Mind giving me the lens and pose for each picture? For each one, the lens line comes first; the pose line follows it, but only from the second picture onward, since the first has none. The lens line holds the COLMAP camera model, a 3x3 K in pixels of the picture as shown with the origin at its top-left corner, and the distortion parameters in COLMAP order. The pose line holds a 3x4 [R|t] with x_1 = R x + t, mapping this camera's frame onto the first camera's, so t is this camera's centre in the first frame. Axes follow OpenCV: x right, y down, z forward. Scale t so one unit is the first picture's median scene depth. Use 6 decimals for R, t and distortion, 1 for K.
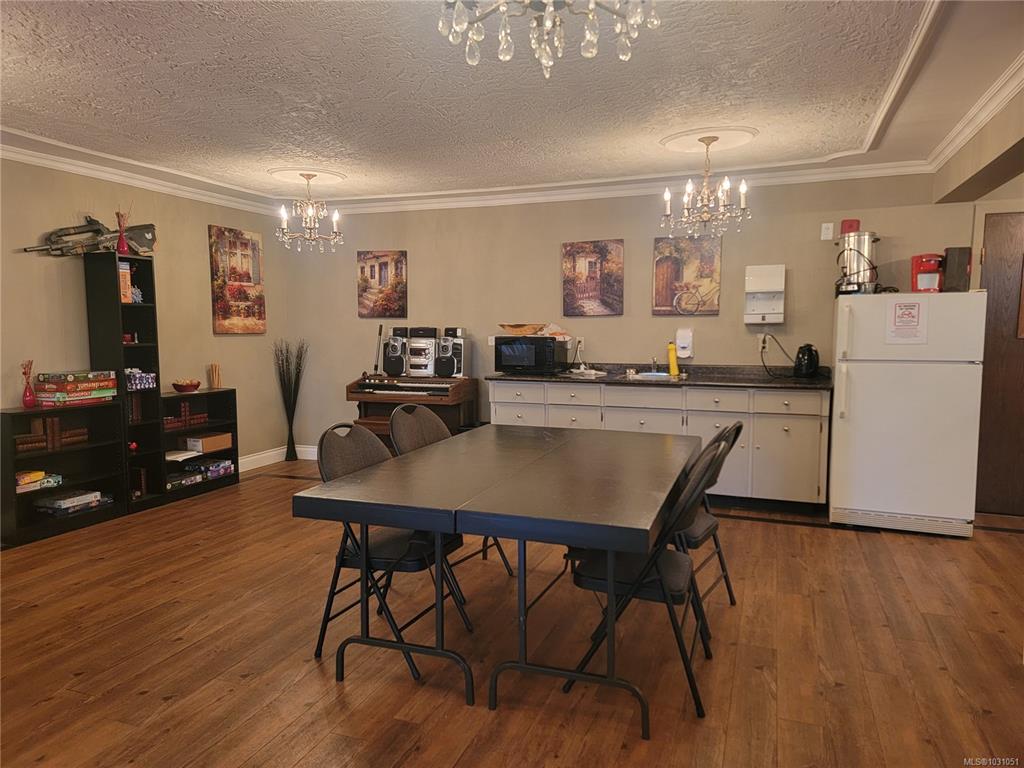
lens RADIAL K [[726.3, 0, 531.0], [0, 726.3, 398.9], [0, 0, 1]] dist [0.114634, -0.094547]
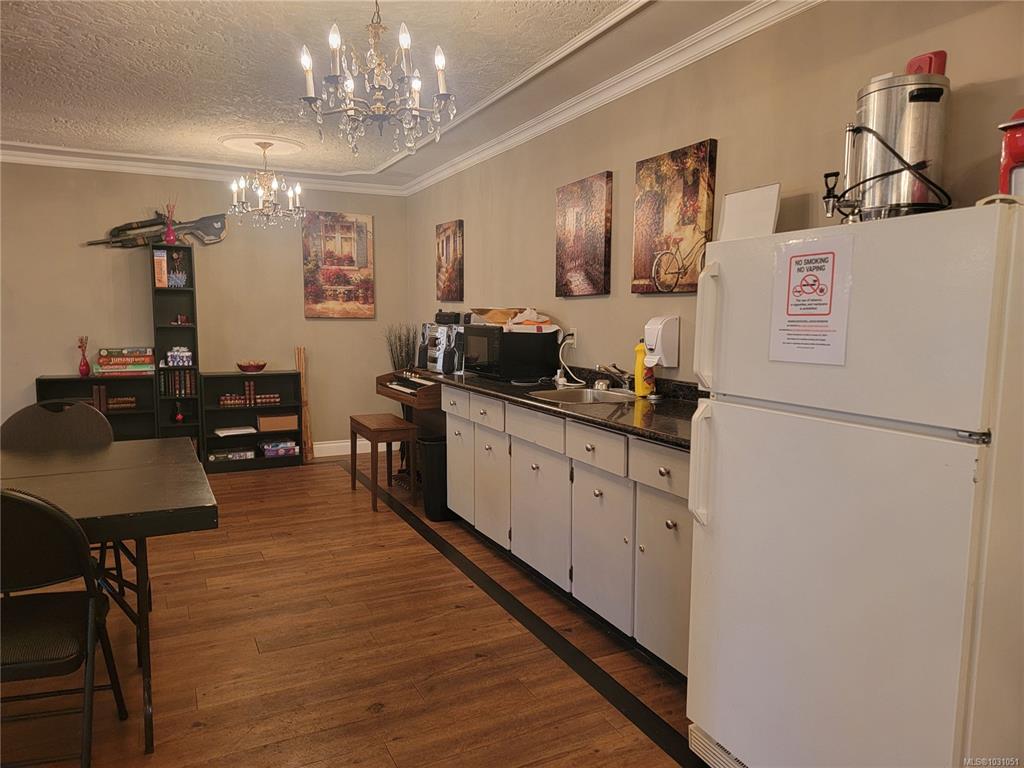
lens RADIAL K [[726.3, 0, 531.0], [0, 726.3, 398.9], [0, 0, 1]] dist [0.114634, -0.094547]
pose [[0.712262, 0.088602, -0.696299, 0.535428], [-0.076637, 0.995887, 0.048330, -0.050957], [0.697717, 0.018939, 0.716123, 0.512348]]
